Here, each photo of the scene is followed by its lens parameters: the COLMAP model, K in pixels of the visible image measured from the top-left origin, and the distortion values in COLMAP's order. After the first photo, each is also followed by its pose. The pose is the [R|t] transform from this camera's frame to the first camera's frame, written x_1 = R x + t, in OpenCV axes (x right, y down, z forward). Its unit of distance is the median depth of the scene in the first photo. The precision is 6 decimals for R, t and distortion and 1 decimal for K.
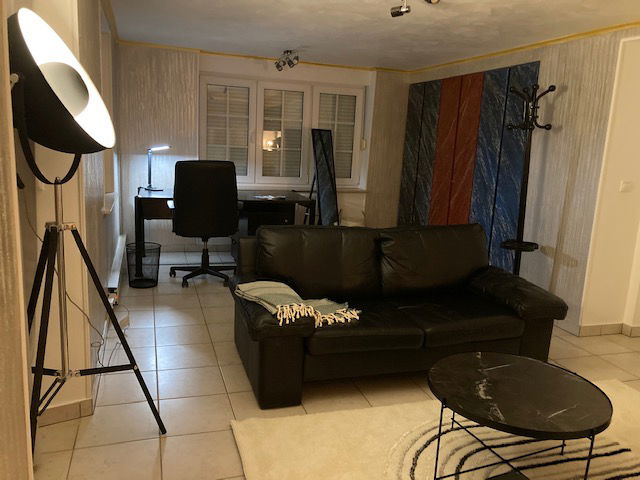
lens RADIAL K [[528.0, 0, 311.3], [0, 528.0, 237.2], [0, 0, 1]] dist [0.006409, 0.001611]
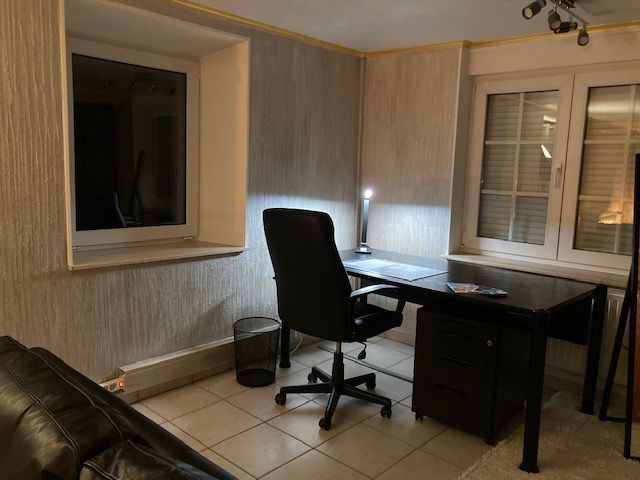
lens RADIAL K [[528.0, 0, 311.3], [0, 528.0, 237.2], [0, 0, 1]] dist [0.006409, 0.001611]
pose [[0.491411, 0.081139, -0.867140, 0.307642], [-0.172544, 0.984986, -0.005616, -0.099972], [0.853665, 0.152380, 0.498033, 0.640254]]
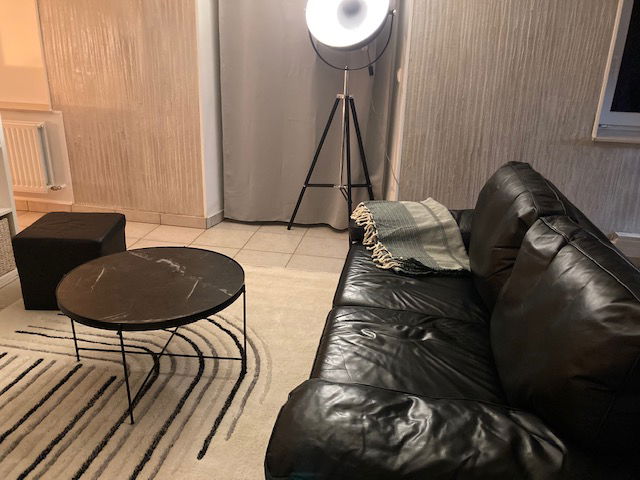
lens RADIAL K [[528.0, 0, 311.3], [0, 528.0, 237.2], [0, 0, 1]] dist [0.006409, 0.001611]
pose [[-0.453610, 0.251012, -0.855120, 0.458773], [-0.217462, 0.899337, 0.379347, -0.094435], [0.864262, 0.358032, -0.353363, 0.672317]]
